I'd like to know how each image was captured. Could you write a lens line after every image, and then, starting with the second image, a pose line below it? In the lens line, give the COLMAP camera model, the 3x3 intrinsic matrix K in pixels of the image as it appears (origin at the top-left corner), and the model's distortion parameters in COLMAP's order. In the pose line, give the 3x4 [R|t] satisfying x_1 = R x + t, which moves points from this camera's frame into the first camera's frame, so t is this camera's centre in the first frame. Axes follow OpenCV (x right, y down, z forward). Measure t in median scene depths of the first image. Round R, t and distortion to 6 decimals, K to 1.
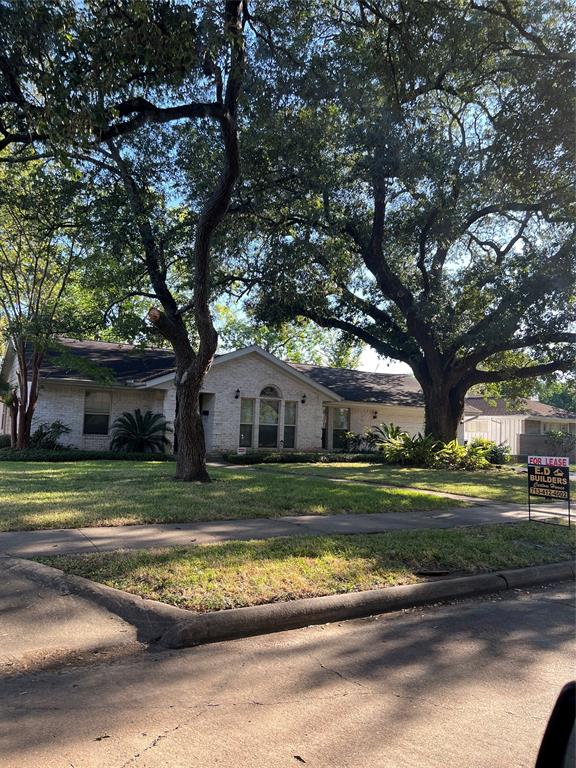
lens RADIAL K [[571.1, 0, 288.0], [0, 571.1, 384.0], [0, 0, 1]] dist [0.136170, -0.261926]
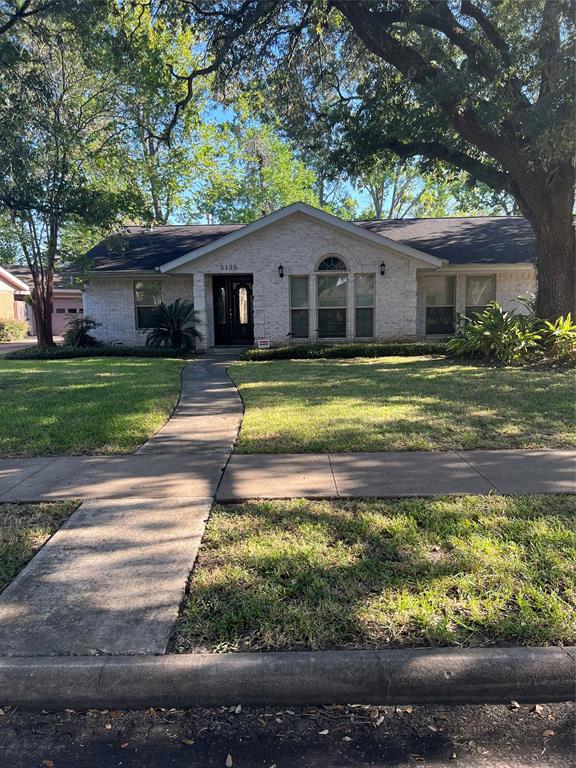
lens RADIAL K [[571.1, 0, 288.0], [0, 571.1, 384.0], [0, 0, 1]] dist [0.136170, -0.261926]
pose [[0.819366, 0.023519, -0.572788, 0.364755], [0.094428, 0.979973, 0.175315, 0.031004], [0.565440, -0.197734, 0.800736, 0.330581]]
